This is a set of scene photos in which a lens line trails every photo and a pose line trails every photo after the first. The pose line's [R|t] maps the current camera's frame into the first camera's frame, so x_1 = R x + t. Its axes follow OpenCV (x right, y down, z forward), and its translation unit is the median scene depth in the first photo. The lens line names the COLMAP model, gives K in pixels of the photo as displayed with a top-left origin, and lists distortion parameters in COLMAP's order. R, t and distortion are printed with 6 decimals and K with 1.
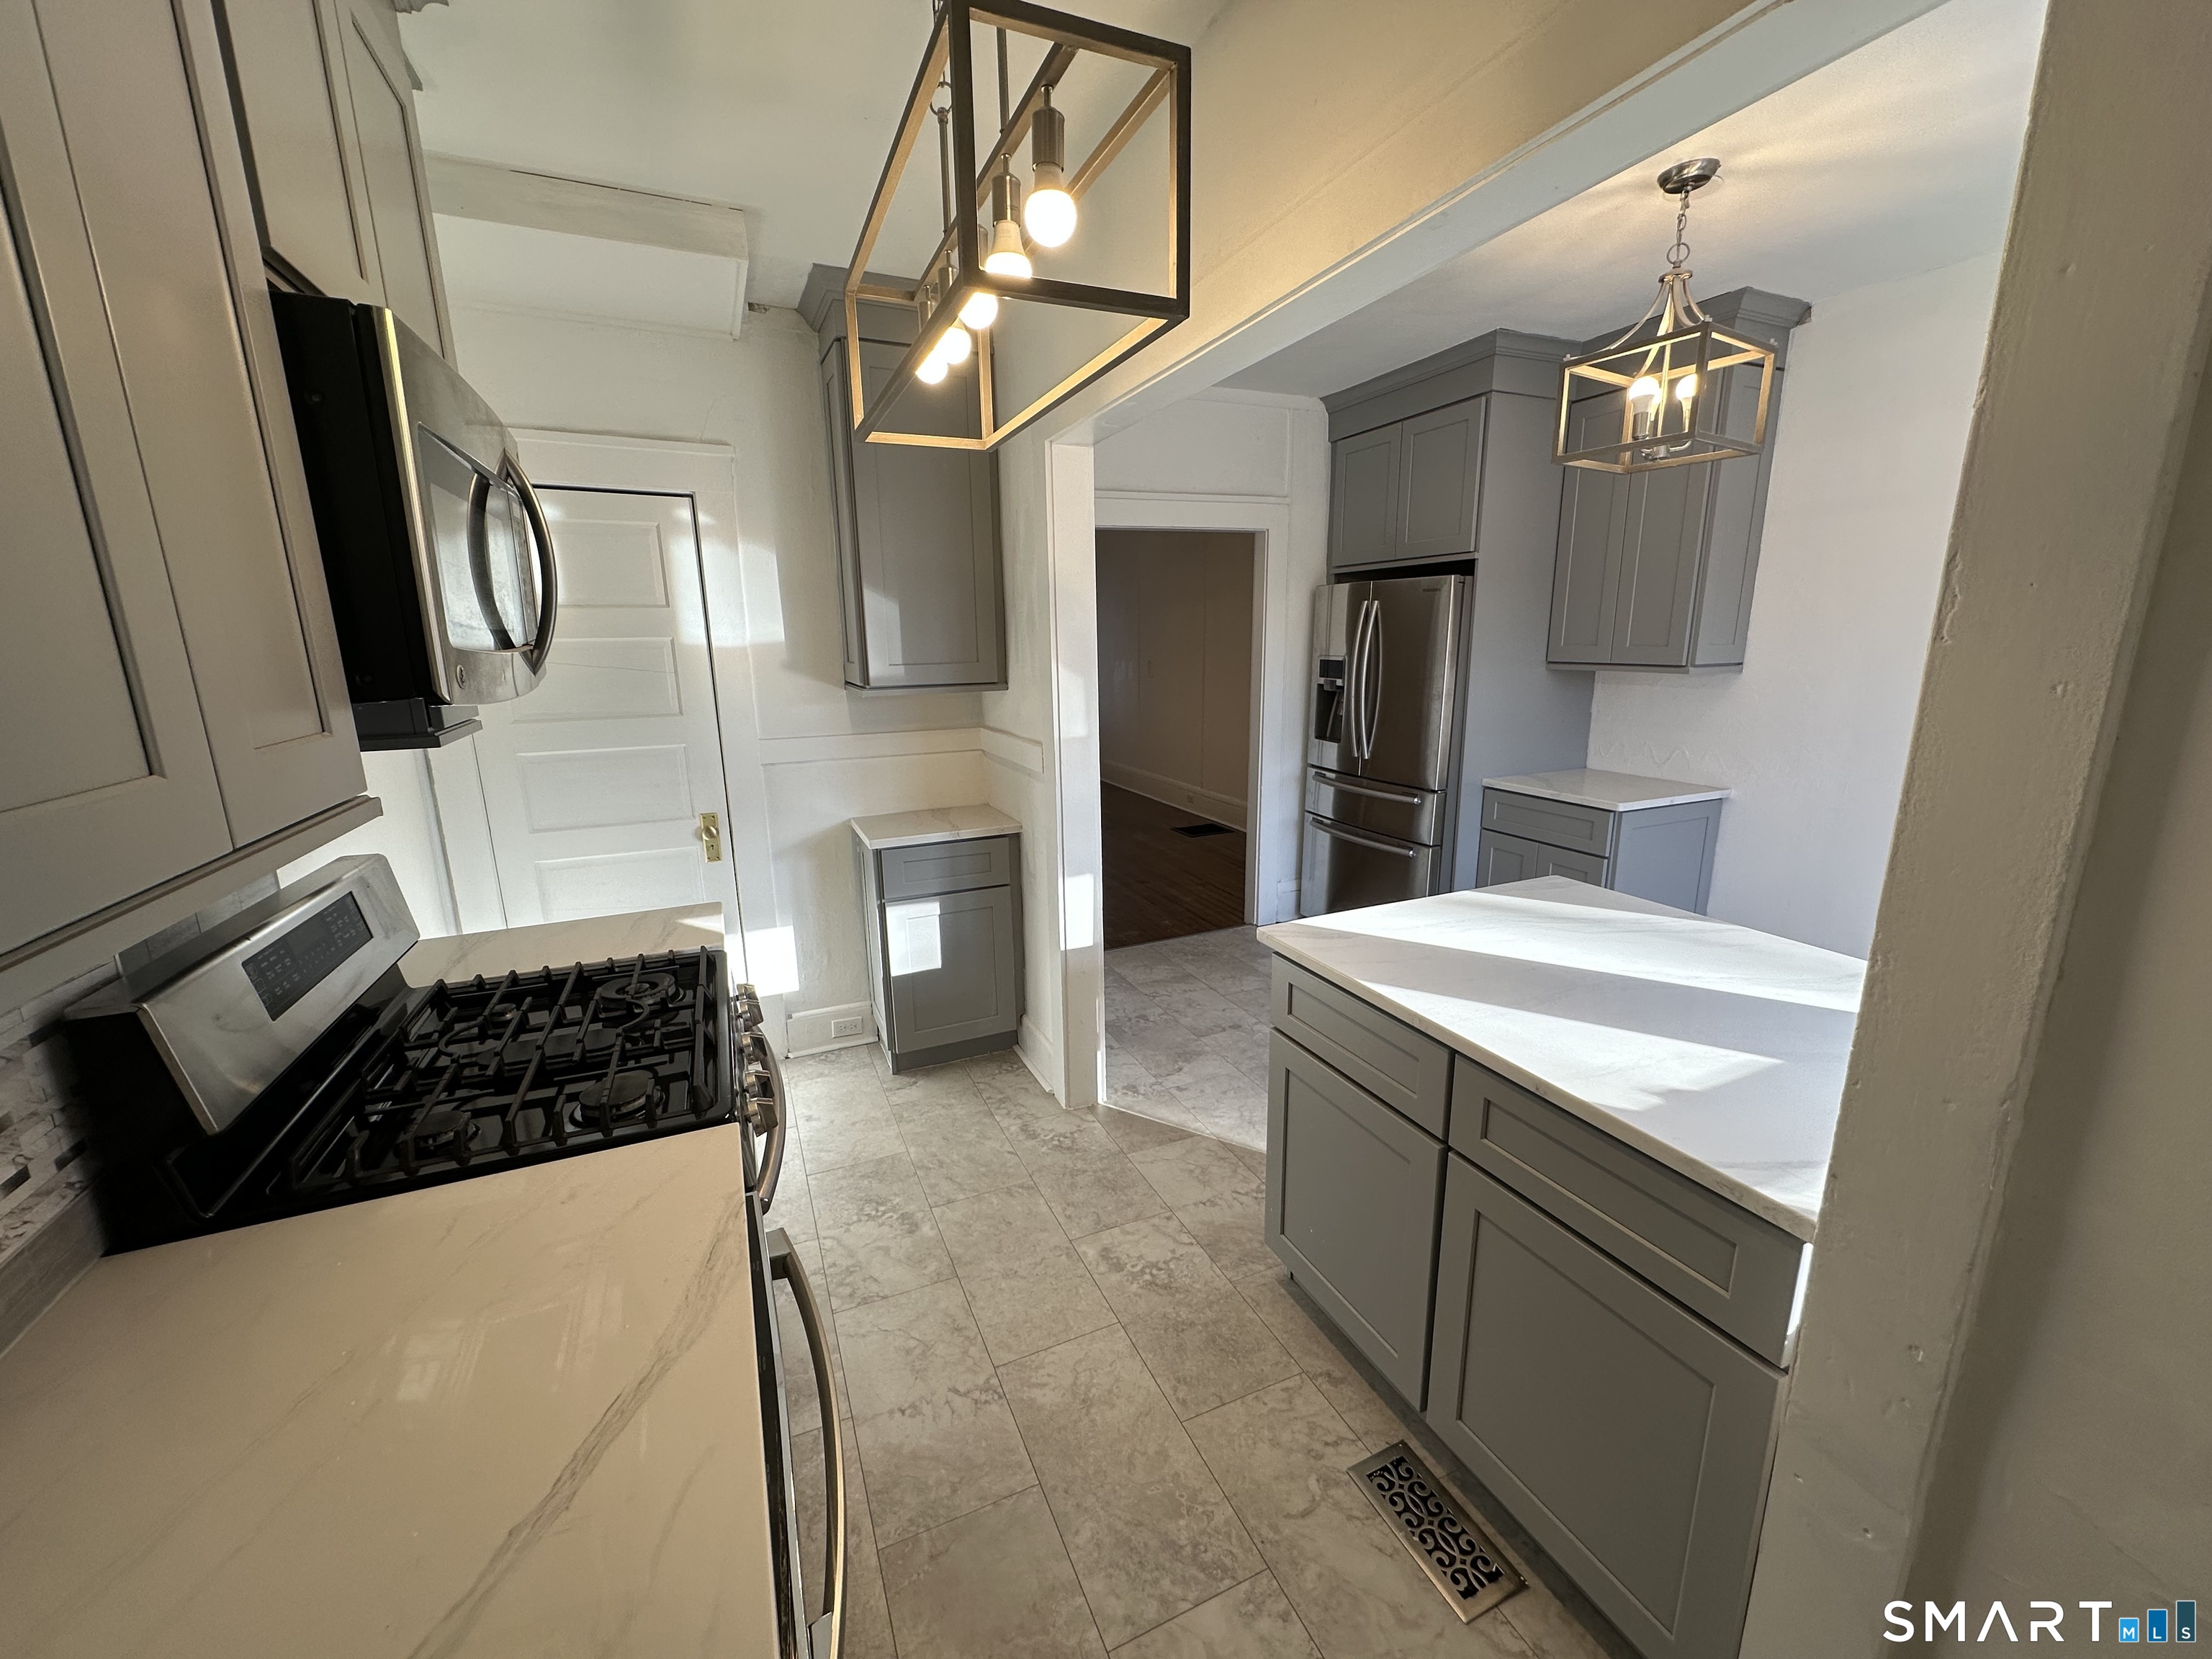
lens RADIAL K [[872.9, 0, 1101.0], [0, 872.9, 829.3], [0, 0, 1]] dist [-0.001772, 0.000306]
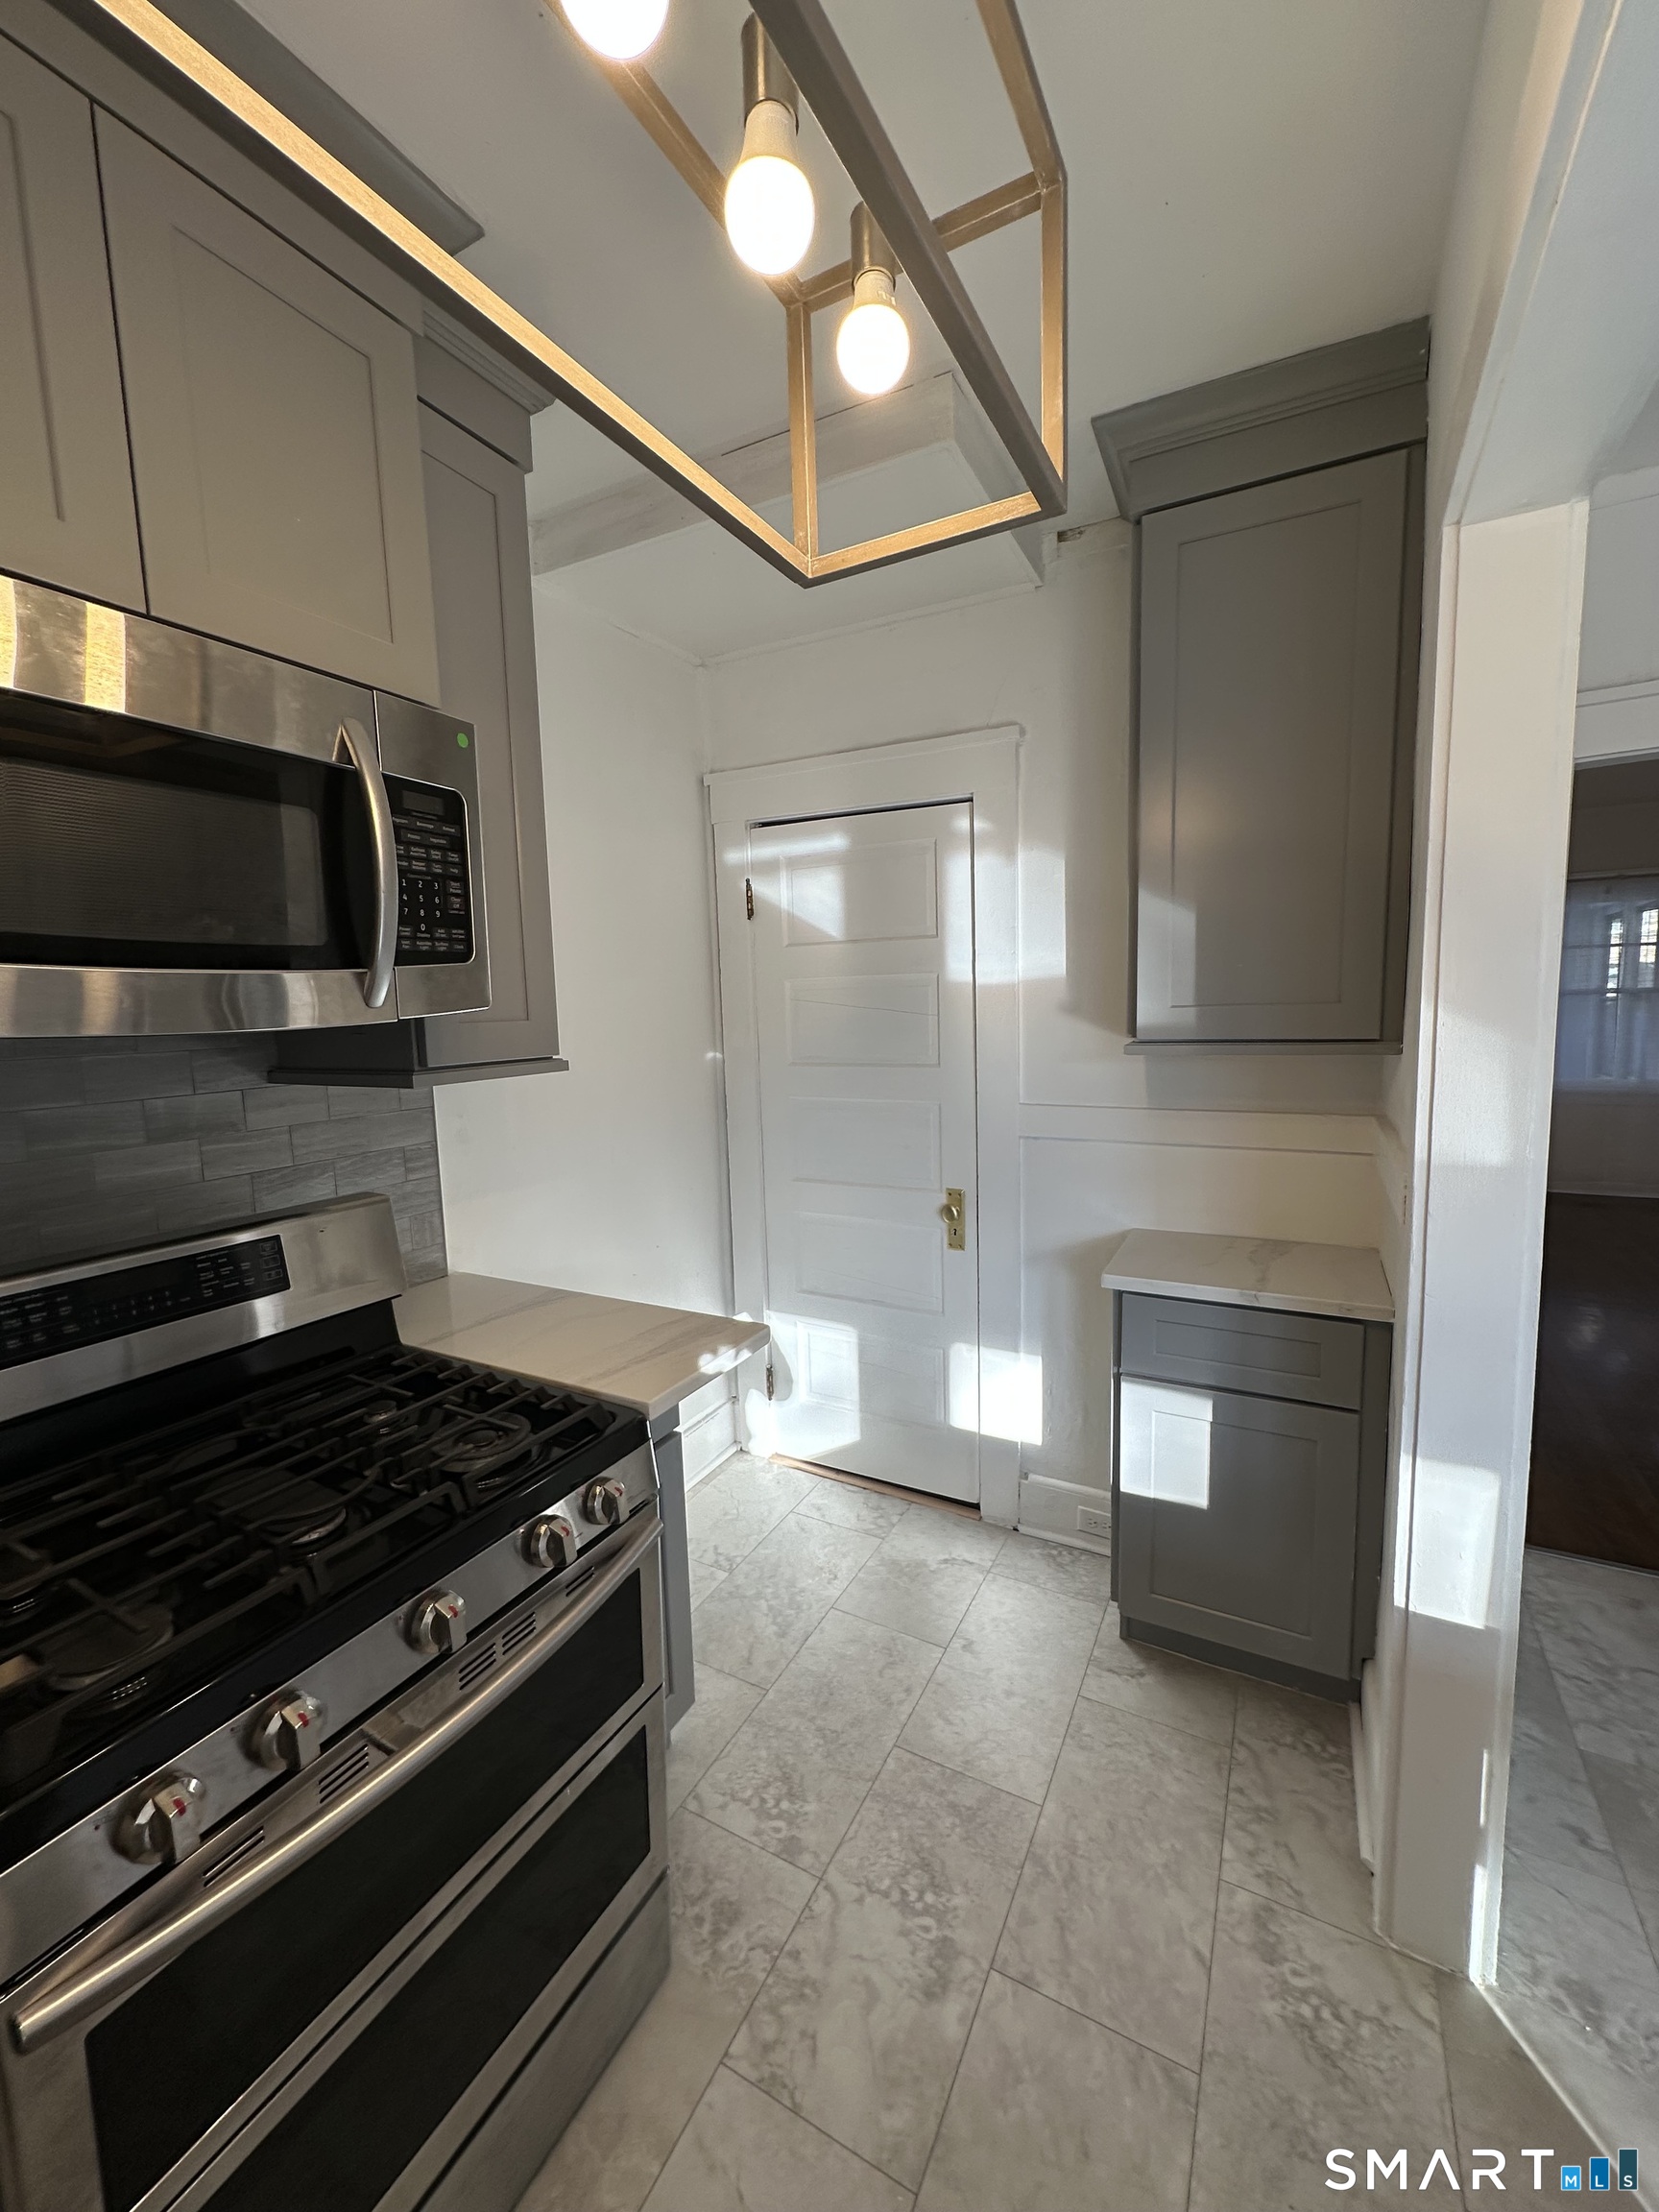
lens RADIAL K [[872.9, 0, 830.6], [0, 872.9, 1107.3], [0, 0, 1]] dist [-0.001772, 0.000306]
pose [[0.615791, 0.092153, -0.782502, 0.101290], [-0.156103, 0.987719, -0.006525, -0.070449], [0.772291, 0.126169, 0.622614, 0.405719]]
